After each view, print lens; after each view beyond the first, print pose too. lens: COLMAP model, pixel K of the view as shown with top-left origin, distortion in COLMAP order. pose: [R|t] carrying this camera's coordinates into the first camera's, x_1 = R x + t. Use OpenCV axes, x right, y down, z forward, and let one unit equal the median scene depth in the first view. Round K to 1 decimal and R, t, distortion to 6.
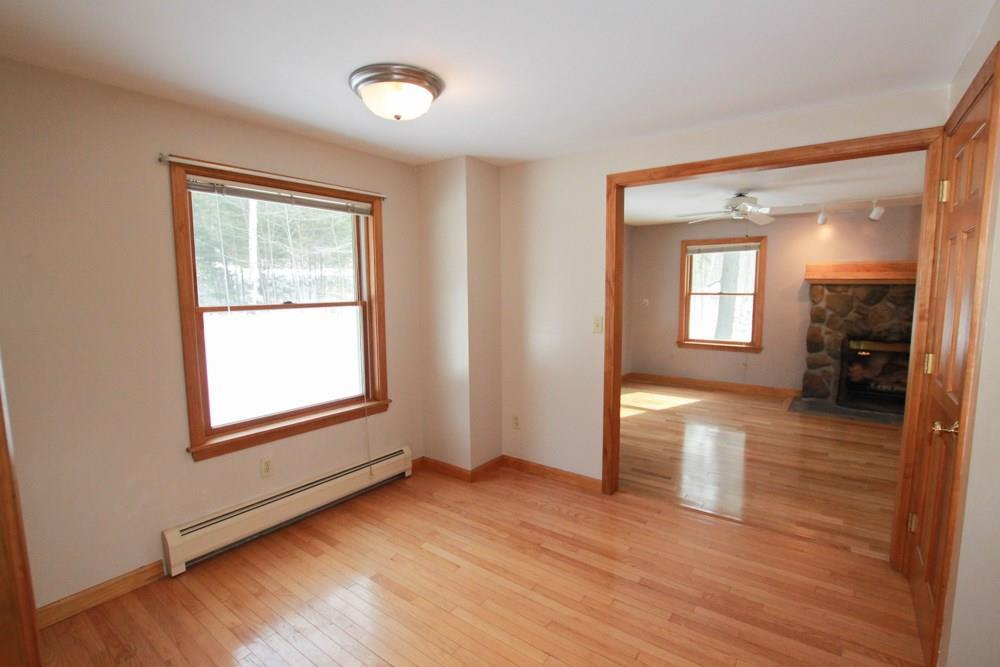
lens RADIAL K [[470.9, 0, 505.1], [0, 470.9, 331.3], [0, 0, 1]] dist [-0.032727, 0.005252]
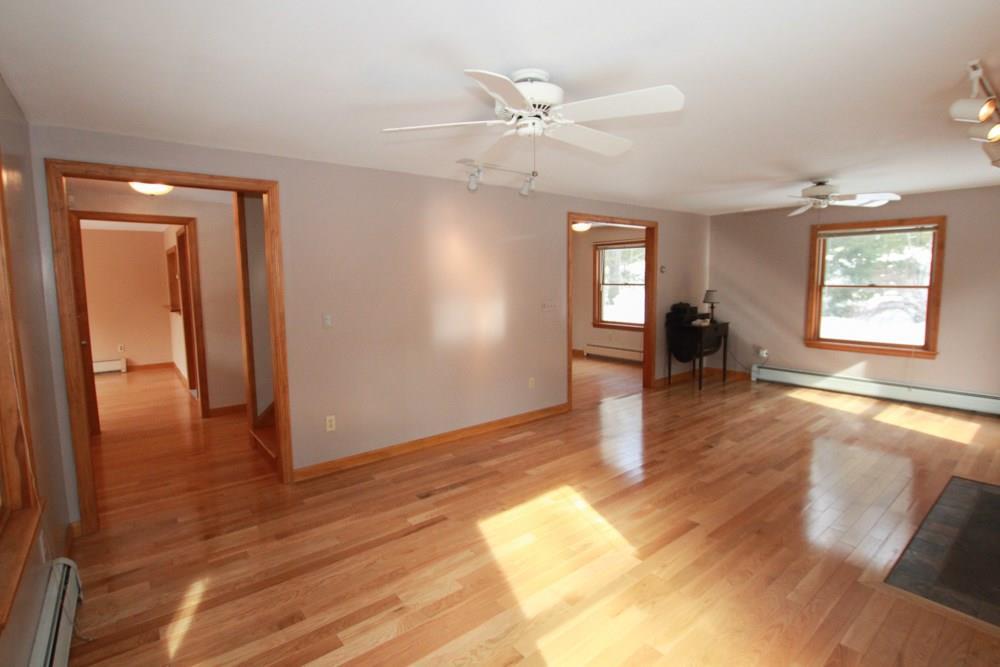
lens RADIAL K [[470.9, 0, 505.1], [0, 470.9, 331.3], [0, 0, 1]] dist [-0.032727, 0.005252]
pose [[-0.255282, 0.108402, -0.960770, 2.346455], [-0.074614, 0.988523, 0.131359, -0.087947], [0.963983, 0.105221, -0.244264, 0.983972]]
